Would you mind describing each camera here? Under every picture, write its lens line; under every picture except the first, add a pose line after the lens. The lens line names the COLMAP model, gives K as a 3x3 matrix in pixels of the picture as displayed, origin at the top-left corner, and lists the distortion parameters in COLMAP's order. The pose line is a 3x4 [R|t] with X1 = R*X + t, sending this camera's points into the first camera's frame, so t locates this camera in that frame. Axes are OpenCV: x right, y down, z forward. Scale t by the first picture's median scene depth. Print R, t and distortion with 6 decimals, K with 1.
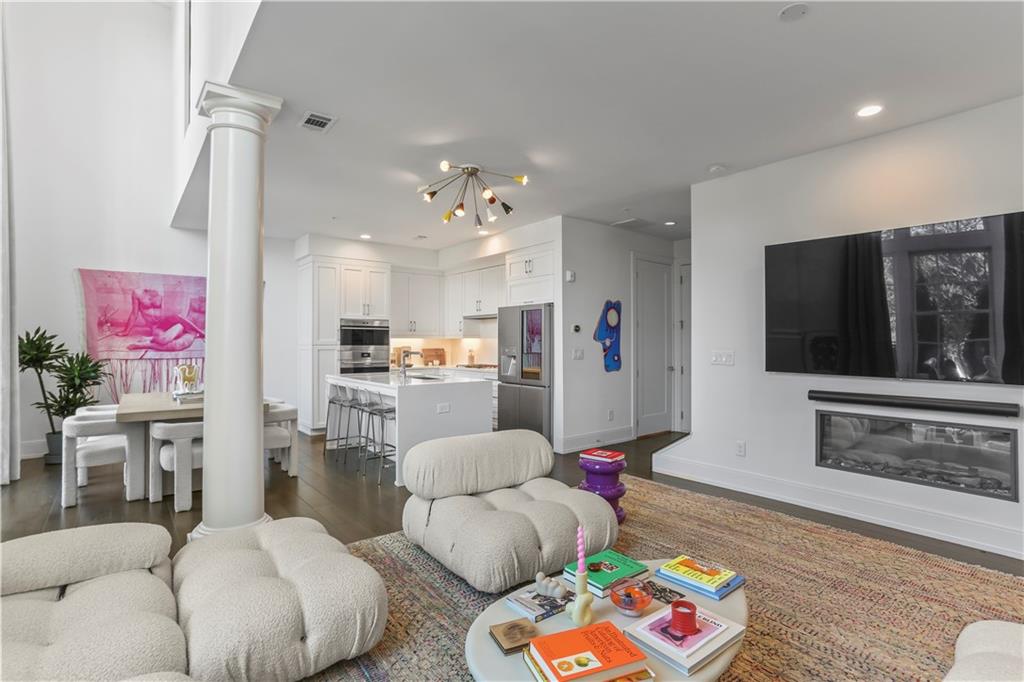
lens RADIAL K [[496.9, 0, 514.1], [0, 496.9, 342.0], [0, 0, 1]] dist [-0.036364, 0.022166]
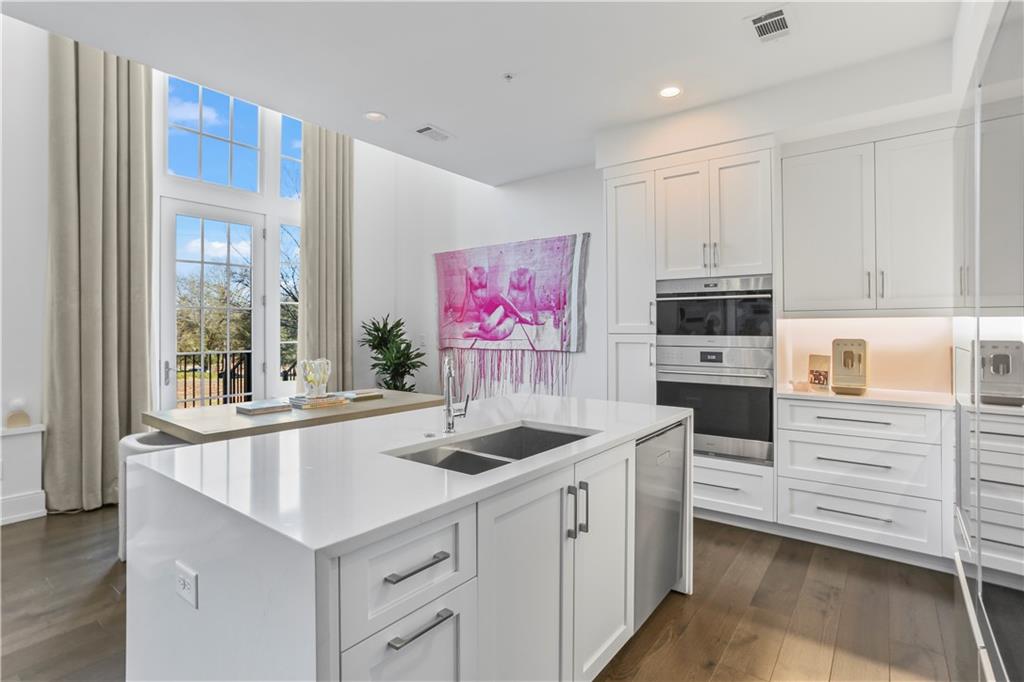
lens RADIAL K [[496.9, 0, 543.1], [0, 496.9, 324.2], [0, 0, 1]] dist [-0.036364, 0.022166]
pose [[0.278062, -0.009827, -0.960513, 0.100981], [0.003574, 0.999951, -0.009196, 0.000443], [0.960556, -0.000876, 0.278084, 0.825736]]
